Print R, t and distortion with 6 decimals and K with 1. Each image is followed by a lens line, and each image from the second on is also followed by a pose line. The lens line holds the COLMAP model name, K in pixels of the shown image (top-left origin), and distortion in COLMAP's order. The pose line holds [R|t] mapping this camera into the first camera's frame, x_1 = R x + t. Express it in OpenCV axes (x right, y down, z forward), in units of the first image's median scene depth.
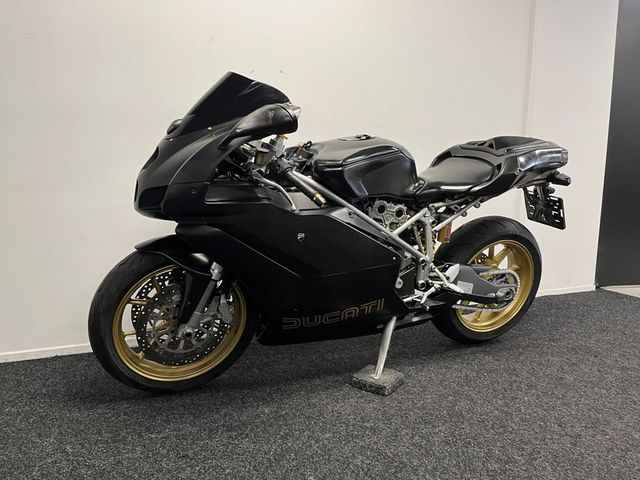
lens RADIAL K [[485.5, 0, 322.3], [0, 485.5, 242.5], [0, 0, 1]] dist [0.078829, -0.118991]
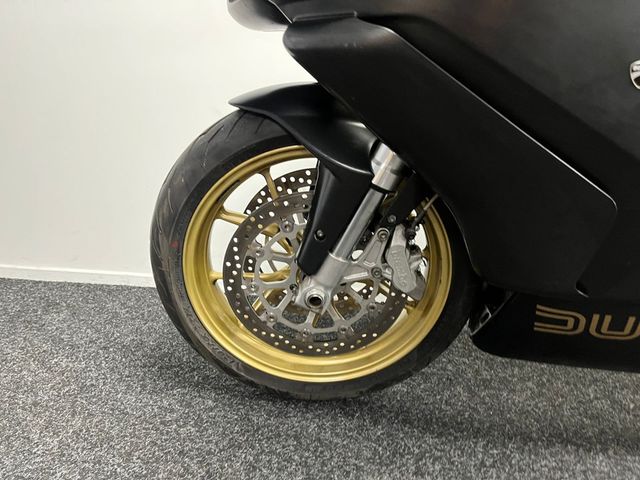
lens RADIAL K [[485.5, 0, 322.3], [0, 485.5, 242.5], [0, 0, 1]] dist [0.078829, -0.118991]
pose [[0.877830, 0.140718, -0.457835, -0.056003], [-0.102728, 0.988939, 0.106991, 0.073087], [0.467826, -0.046887, 0.882576, 0.522250]]
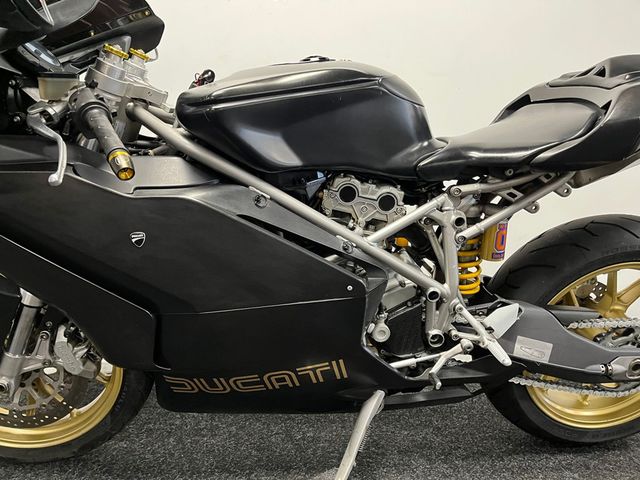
lens RADIAL K [[485.5, 0, 322.3], [0, 485.5, 242.5], [0, 0, 1]] dist [0.078829, -0.118991]
pose [[0.940315, 0.040522, -0.337885, 0.278487], [-0.042532, 0.999094, 0.001456, -0.014039], [0.337638, 0.013001, 0.941186, 0.475926]]
